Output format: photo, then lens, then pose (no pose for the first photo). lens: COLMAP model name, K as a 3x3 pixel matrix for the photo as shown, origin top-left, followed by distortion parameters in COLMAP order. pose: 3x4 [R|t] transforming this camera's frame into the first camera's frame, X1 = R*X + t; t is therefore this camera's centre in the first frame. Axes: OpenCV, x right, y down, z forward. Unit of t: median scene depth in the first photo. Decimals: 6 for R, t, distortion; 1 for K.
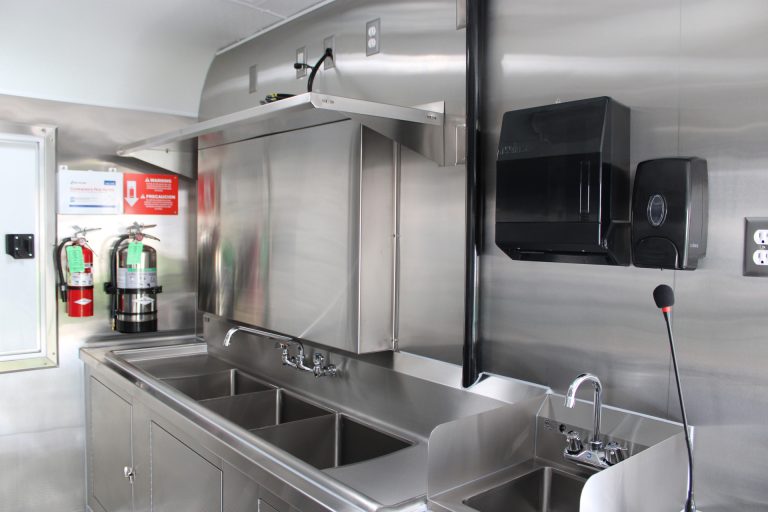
lens RADIAL K [[638.1, 0, 383.8], [0, 638.1, 251.2], [0, 0, 1]] dist [-0.132104, 0.085606]
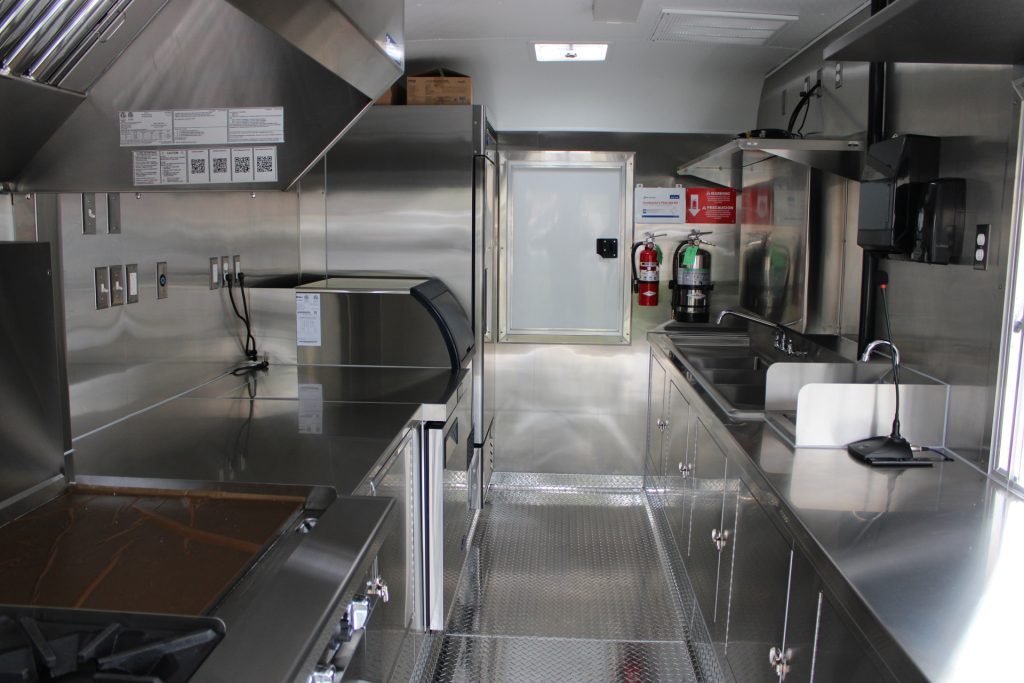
lens RADIAL K [[850.8, 0, 509.9], [0, 850.8, 343.8], [0, 0, 1]] dist [-0.132104, 0.085606]
pose [[0.731953, 0.084395, -0.676109, 0.454604], [-0.024488, 0.994917, 0.097679, 0.021487], [0.680915, -0.054940, 0.730298, -0.425755]]
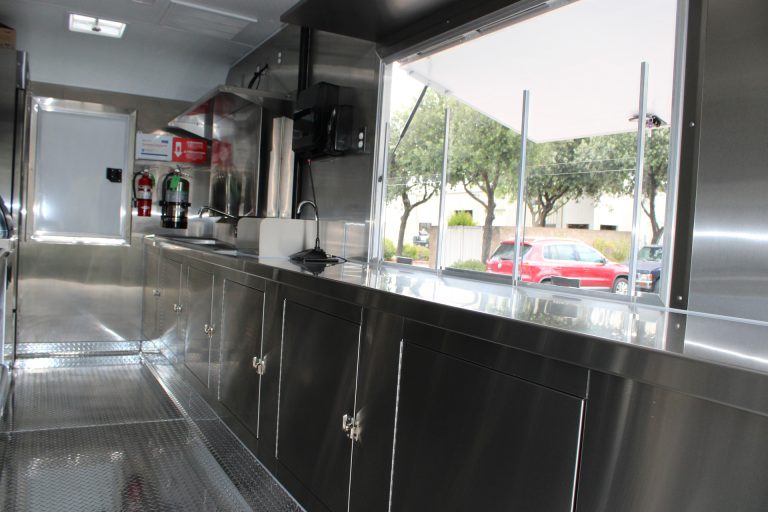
lens RADIAL K [[638.1, 0, 388.3], [0, 638.1, 264.2], [0, 0, 1]] dist [-0.132104, 0.085606]
pose [[0.983719, 0.047619, -0.173288, 0.492034], [-0.049032, 0.998790, -0.003877, 0.207265], [0.172893, 0.012310, 0.984864, -0.607451]]
